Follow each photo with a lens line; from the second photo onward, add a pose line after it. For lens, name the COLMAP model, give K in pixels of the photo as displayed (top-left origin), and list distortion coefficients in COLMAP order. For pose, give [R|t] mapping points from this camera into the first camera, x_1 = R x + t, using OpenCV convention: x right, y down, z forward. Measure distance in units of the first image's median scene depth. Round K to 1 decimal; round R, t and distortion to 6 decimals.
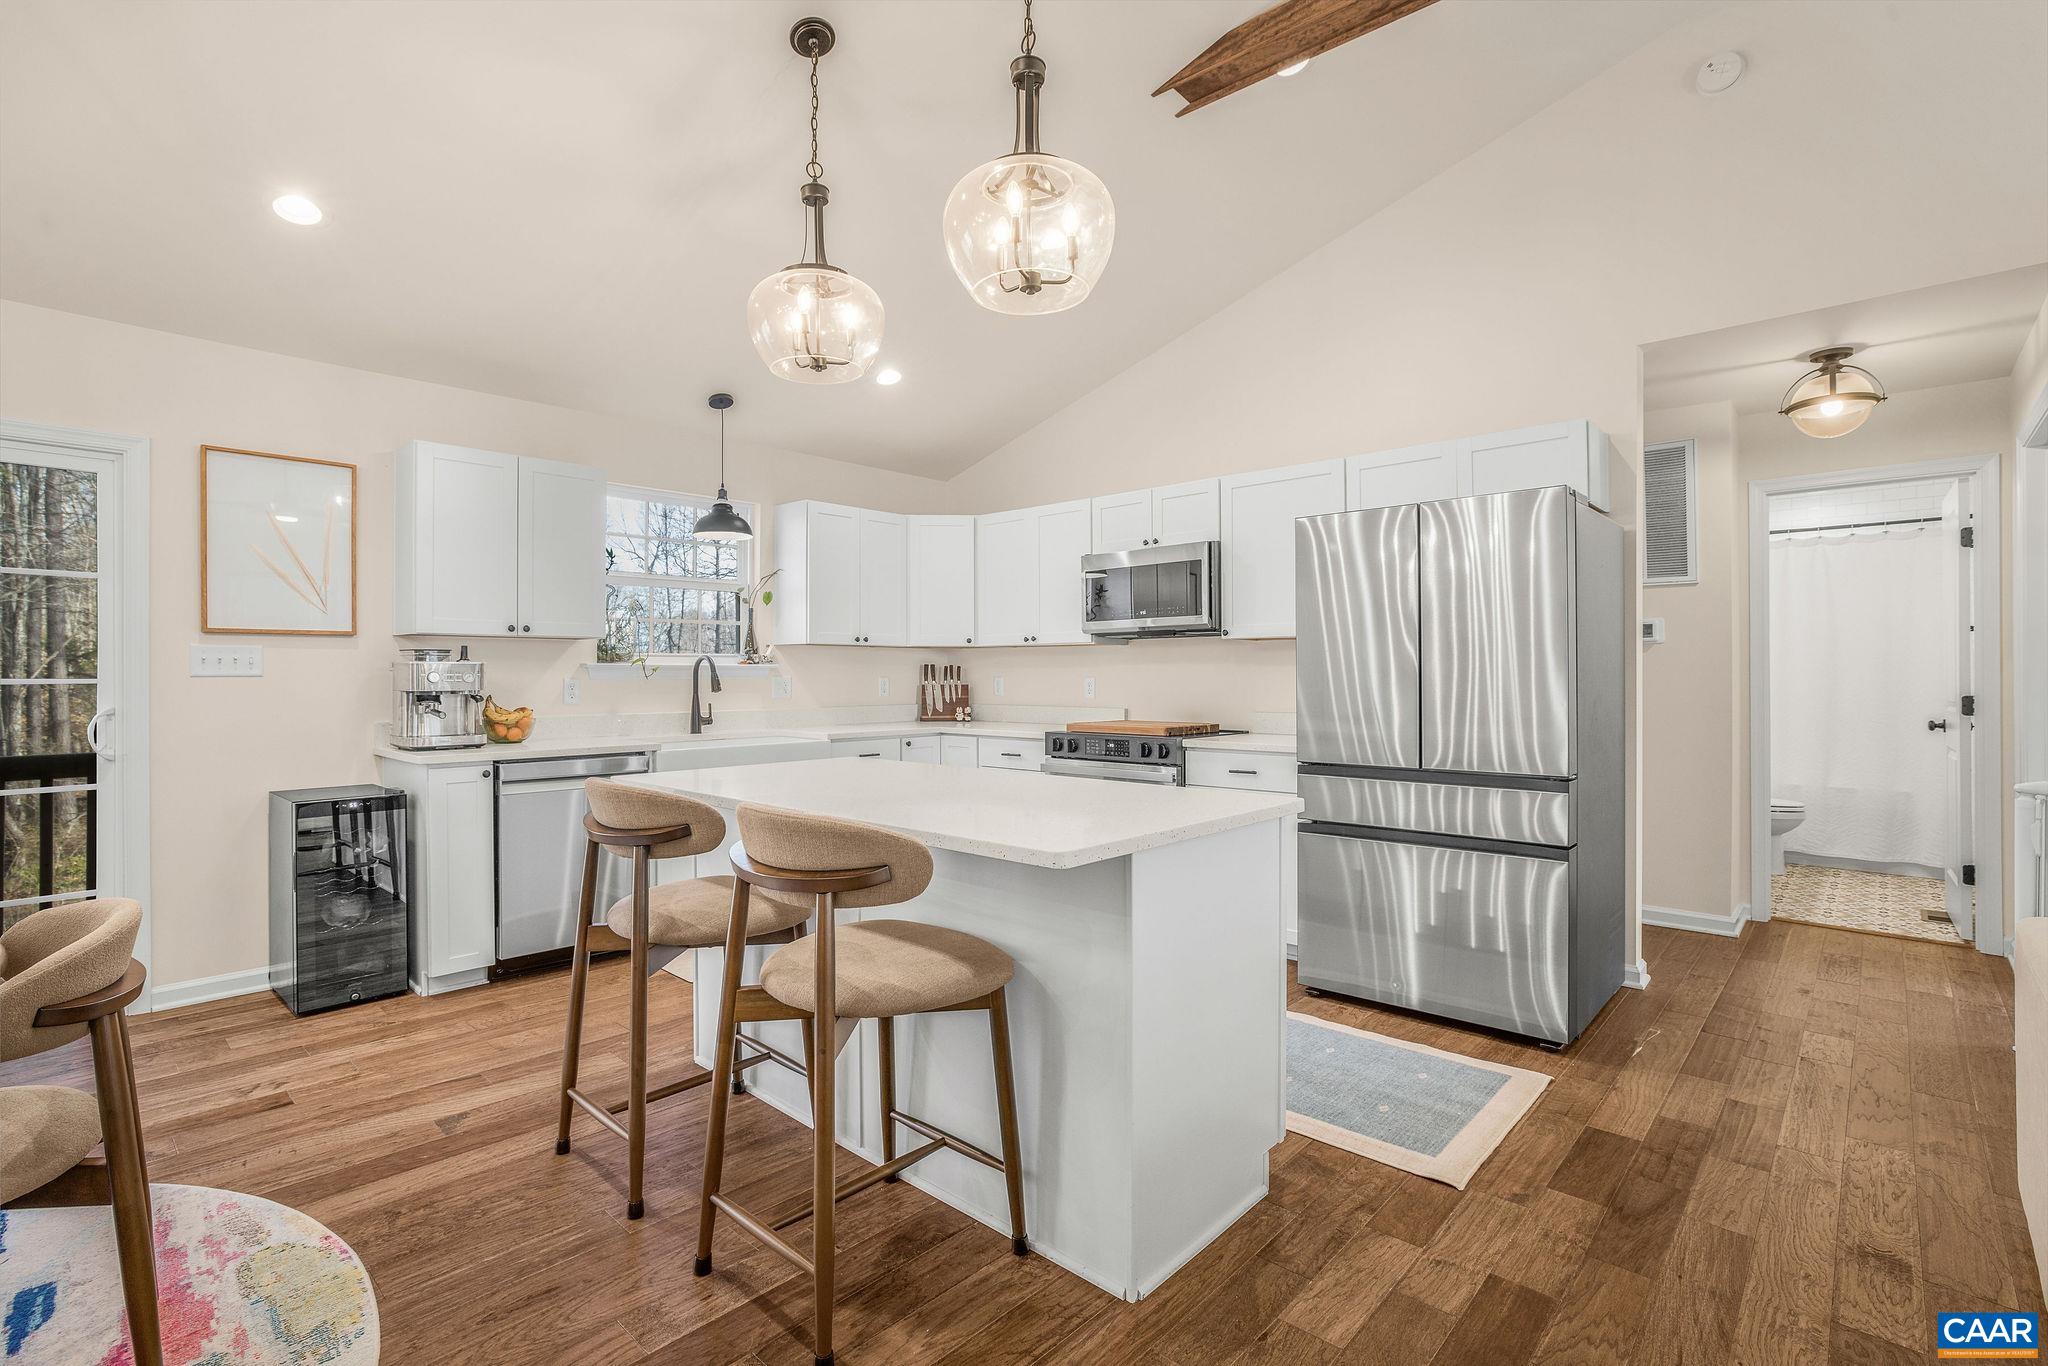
lens RADIAL K [[948.8, 0, 1024.0], [0, 948.8, 683.0], [0, 0, 1]] dist [0.000085, 0.000008]
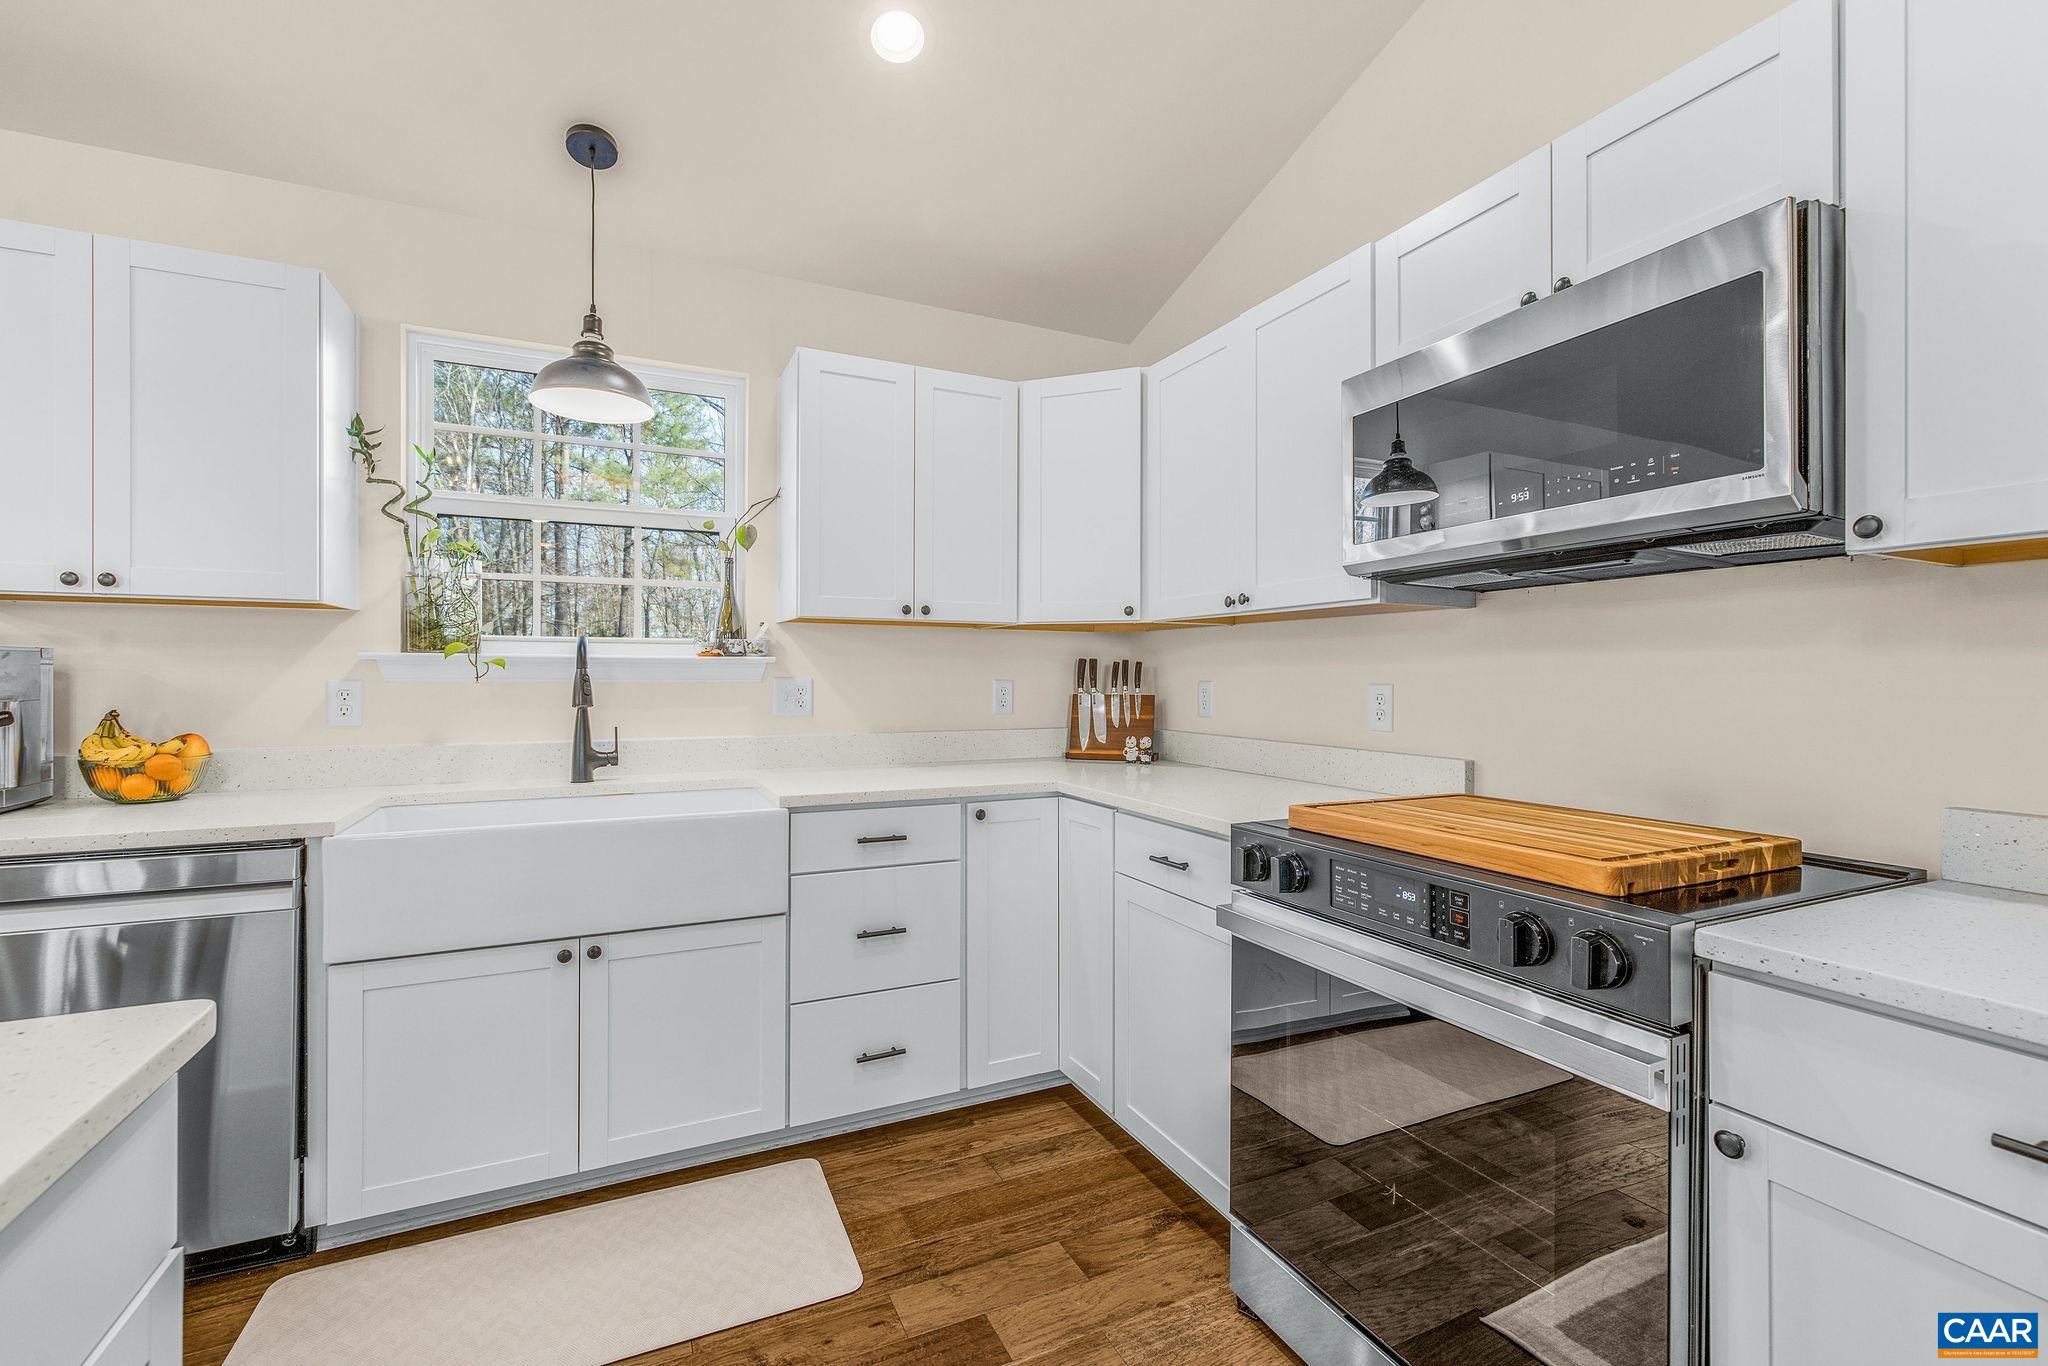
lens RADIAL K [[859.7, 0, 1024.0], [0, 859.7, 683.0], [0, 0, 1]] dist [0.009828, 0.000012]
pose [[0.925256, 0.007225, -0.379274, 0.071497], [-0.008275, 0.999965, -0.001138, -0.005028], [0.379253, 0.004192, 0.925284, 0.589218]]
